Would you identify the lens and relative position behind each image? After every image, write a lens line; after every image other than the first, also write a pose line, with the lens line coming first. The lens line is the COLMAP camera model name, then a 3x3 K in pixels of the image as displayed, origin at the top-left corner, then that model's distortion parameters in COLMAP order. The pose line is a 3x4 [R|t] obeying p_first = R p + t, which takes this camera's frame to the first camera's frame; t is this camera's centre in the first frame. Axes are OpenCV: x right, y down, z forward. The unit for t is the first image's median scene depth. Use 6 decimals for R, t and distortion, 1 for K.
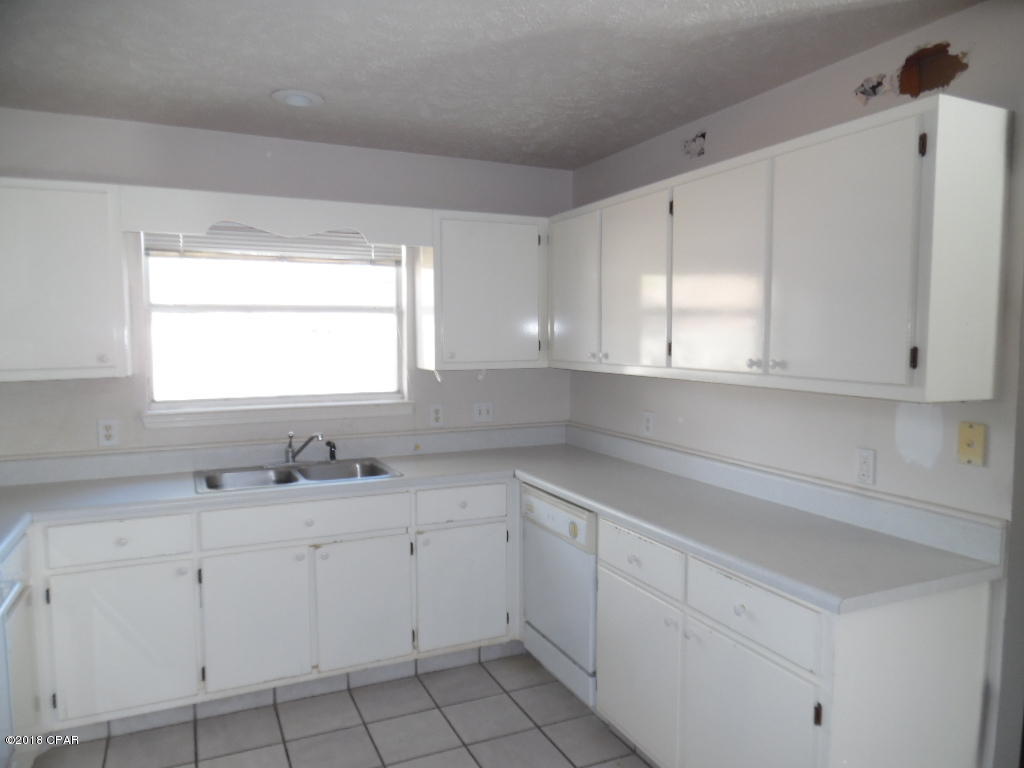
lens RADIAL K [[734.8, 0, 510.2], [0, 734.8, 379.3], [0, 0, 1]] dist [0.004895, -0.000786]
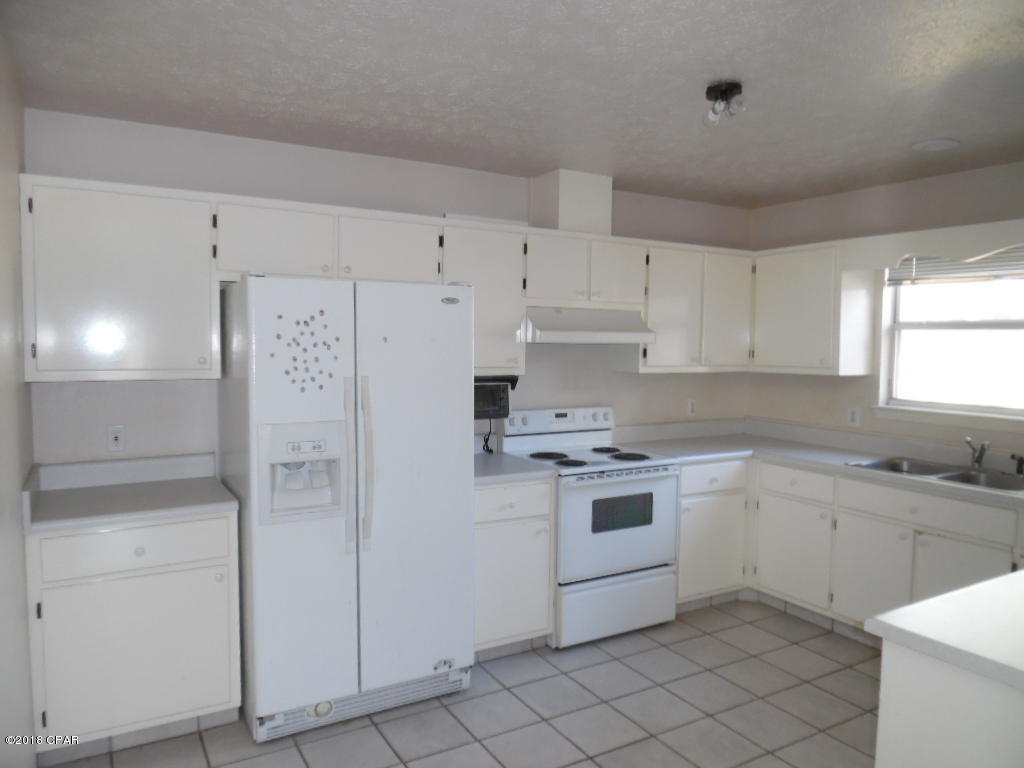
lens RADIAL K [[719.9, 0, 512.0], [0, 719.9, 384.0], [0, 0, 1]] dist [-0.001772, 0.007450]
pose [[0.096351, 0.059766, -0.993551, 0.772639], [-0.080809, 0.995370, 0.052039, -0.008719], [0.992062, 0.075273, 0.100734, 0.246635]]
